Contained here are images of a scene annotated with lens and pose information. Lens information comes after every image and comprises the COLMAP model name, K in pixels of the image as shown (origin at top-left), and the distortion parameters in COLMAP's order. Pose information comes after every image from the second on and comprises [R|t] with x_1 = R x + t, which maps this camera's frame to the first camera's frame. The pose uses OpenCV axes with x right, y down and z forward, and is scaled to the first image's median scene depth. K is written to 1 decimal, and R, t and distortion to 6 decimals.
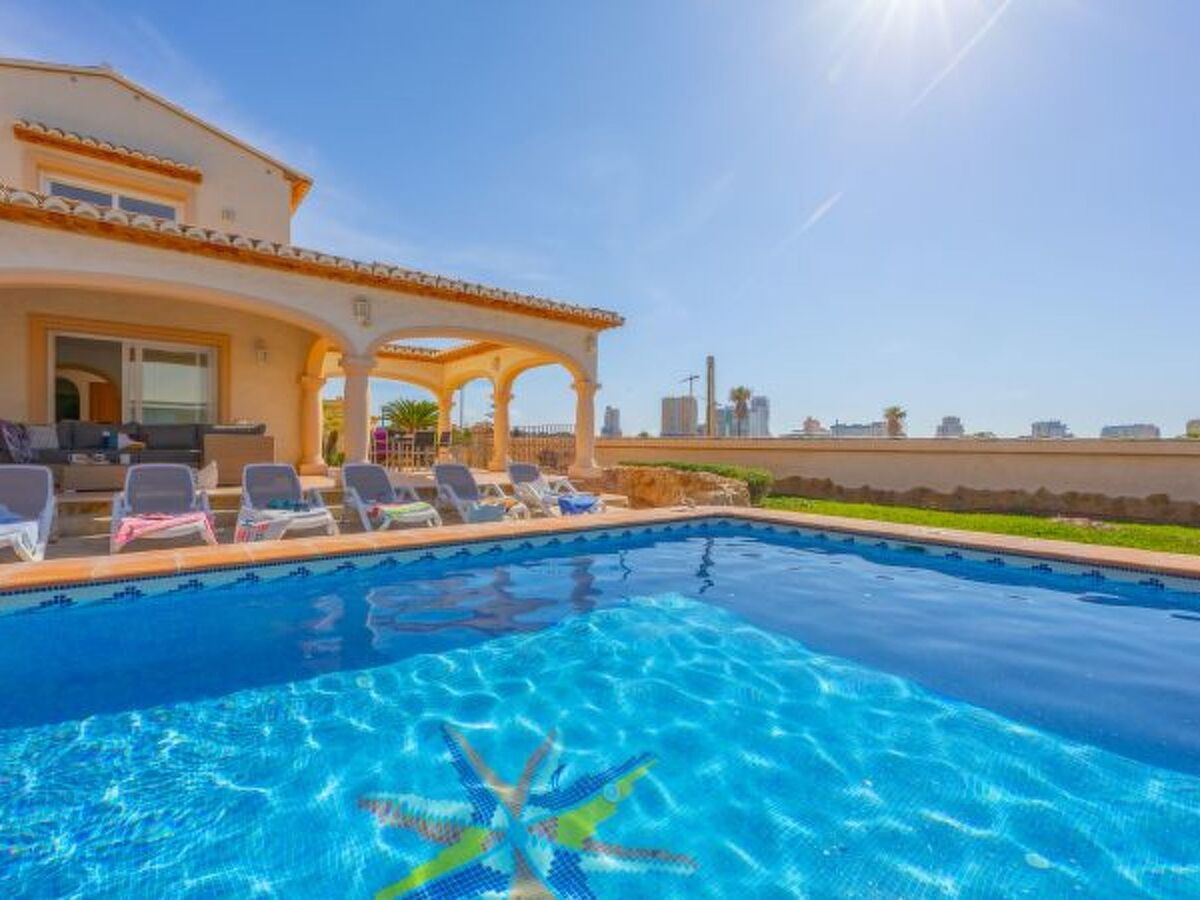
lens RADIAL K [[556.1, 0, 597.7], [0, 556.1, 451.2], [0, 0, 1]] dist [-0.002199, 0.000048]
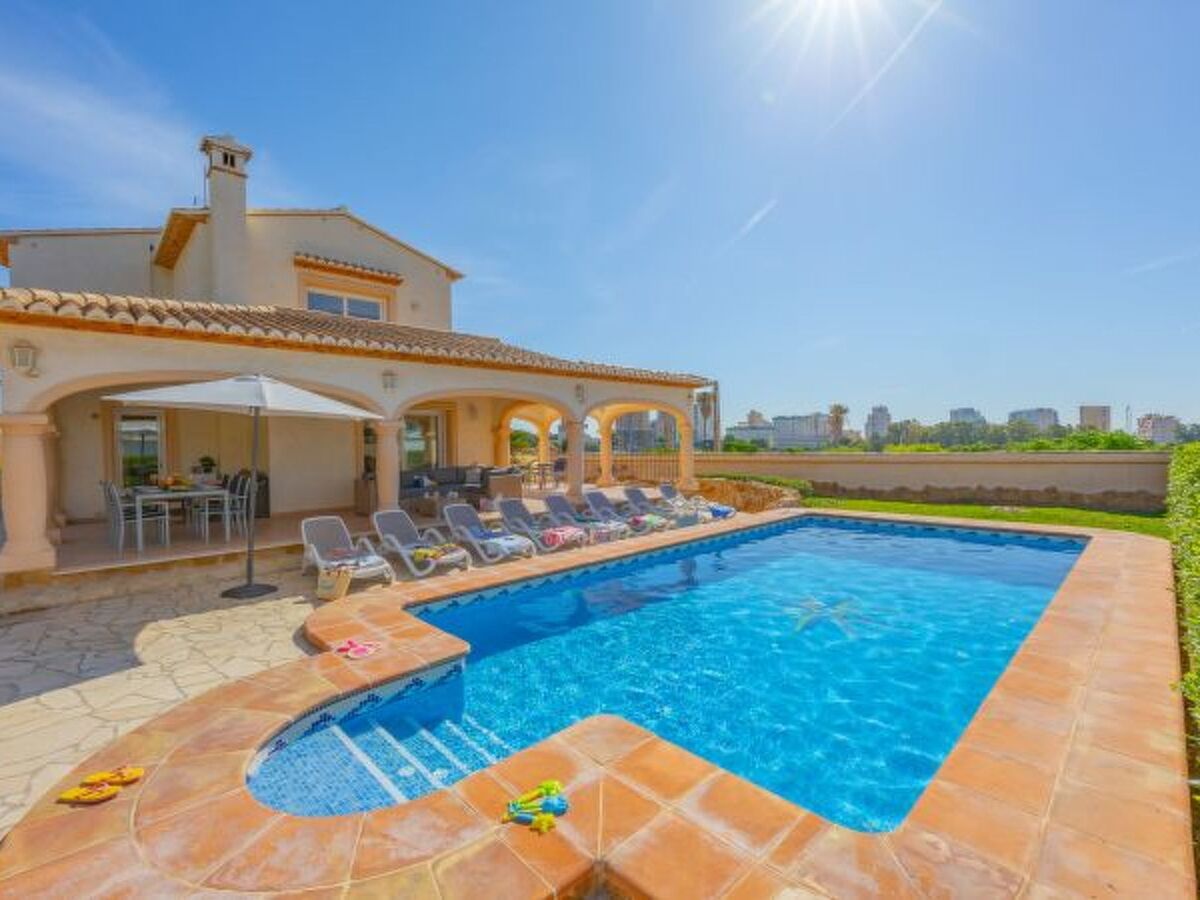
lens RADIAL K [[546.9, 0, 597.2], [0, 546.9, 441.9], [0, 0, 1]] dist [-0.003229, 0.000264]
pose [[0.995439, -0.030672, 0.090333, -0.319823], [0.031444, 0.999480, -0.007135, -0.063817], [-0.090067, 0.009942, 0.995886, -0.336615]]
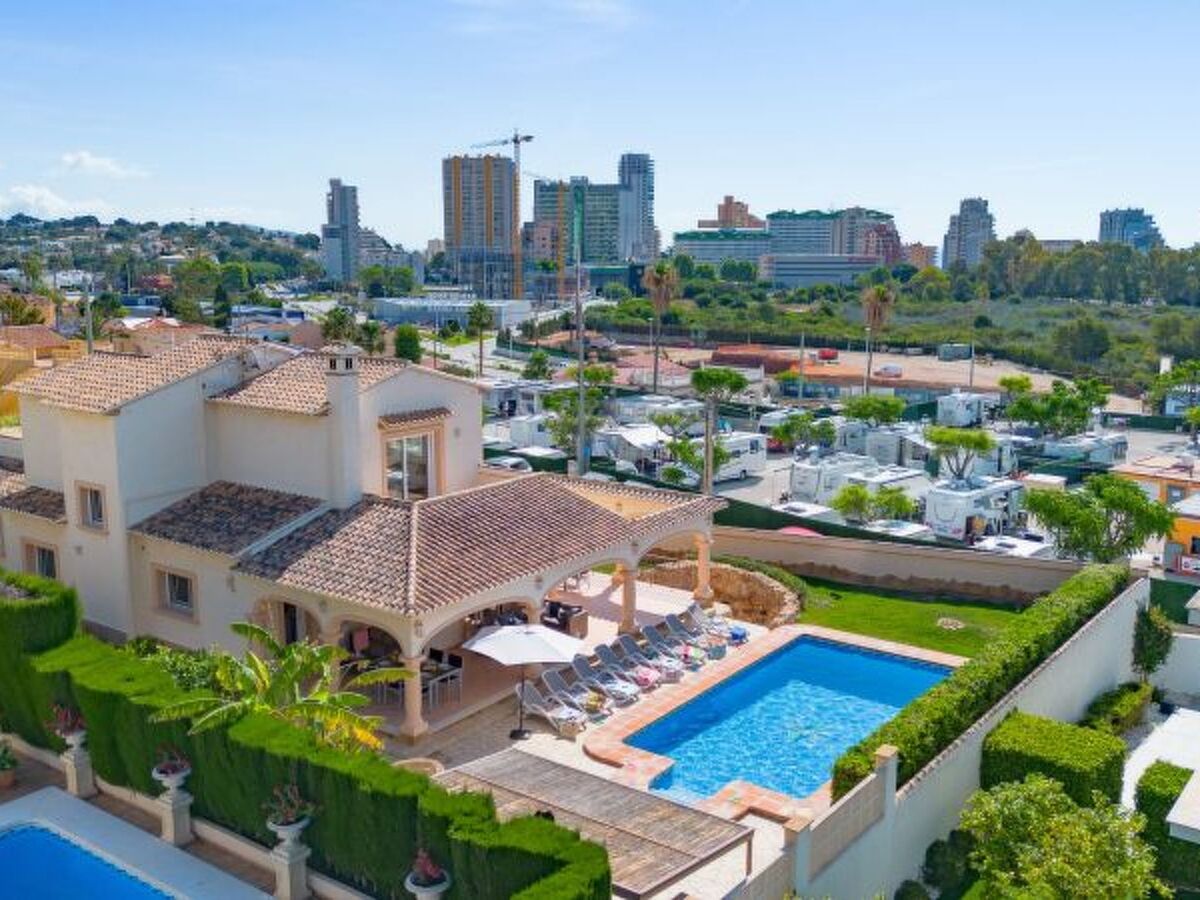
lens RADIAL K [[1202.8, 0, 600.0], [0, 1202.8, 450.0], [0, 0, 1]] dist [0.011076, 0.002273]
pose [[0.964473, -0.052478, 0.258918, -1.005571], [0.006306, 0.984366, 0.176024, -0.826957], [-0.264108, -0.168138, 0.949725, -1.816990]]
